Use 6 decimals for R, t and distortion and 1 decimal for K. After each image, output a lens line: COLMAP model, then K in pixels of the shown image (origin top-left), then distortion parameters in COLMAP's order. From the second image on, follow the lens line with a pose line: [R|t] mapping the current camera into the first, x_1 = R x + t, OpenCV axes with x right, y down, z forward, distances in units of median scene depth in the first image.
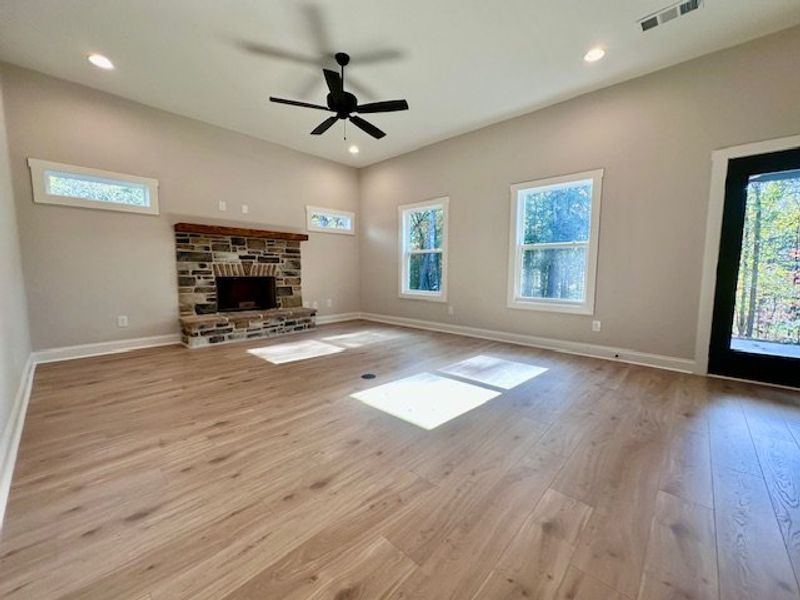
lens RADIAL K [[319.1, 0, 401.4], [0, 319.1, 301.5], [0, 0, 1]] dist [-0.000242, 0.000226]
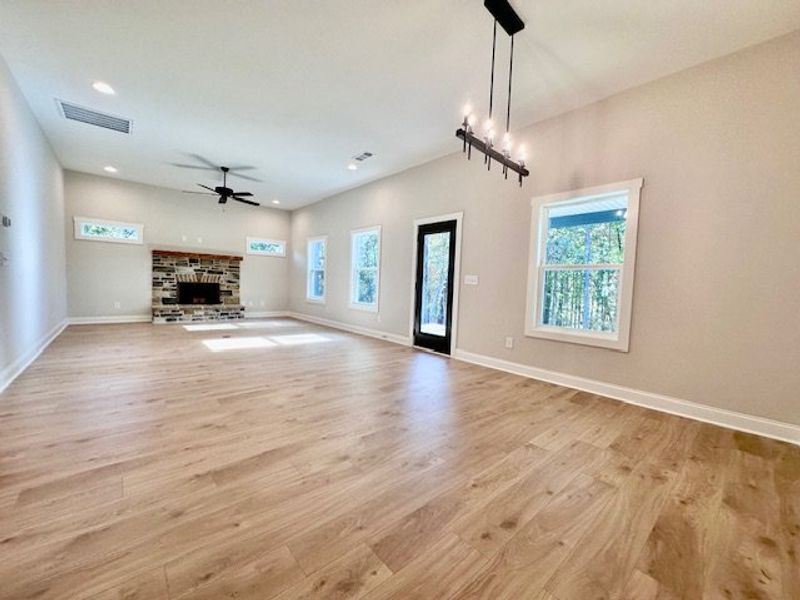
lens RADIAL K [[319.1, 0, 399.5], [0, 319.1, 298.8], [0, 0, 1]] dist [-0.000242, 0.000226]
pose [[0.994211, 0.037990, -0.100504, 0.732357], [-0.043313, 0.997742, -0.051325, 0.043737], [0.098327, 0.055381, 0.993612, -0.510380]]
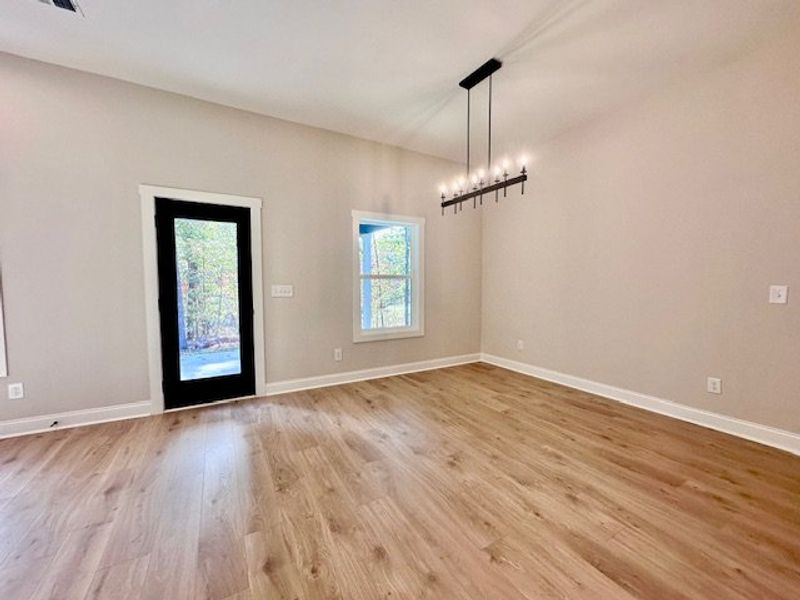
lens RADIAL K [[319.1, 0, 402.6], [0, 319.1, 301.1], [0, 0, 1]] dist [-0.000242, 0.000226]
pose [[0.296542, -0.061018, 0.953069, 0.179849], [0.095554, 0.994845, 0.033962, -0.050122], [-0.950228, 0.080998, 0.300844, -0.015354]]
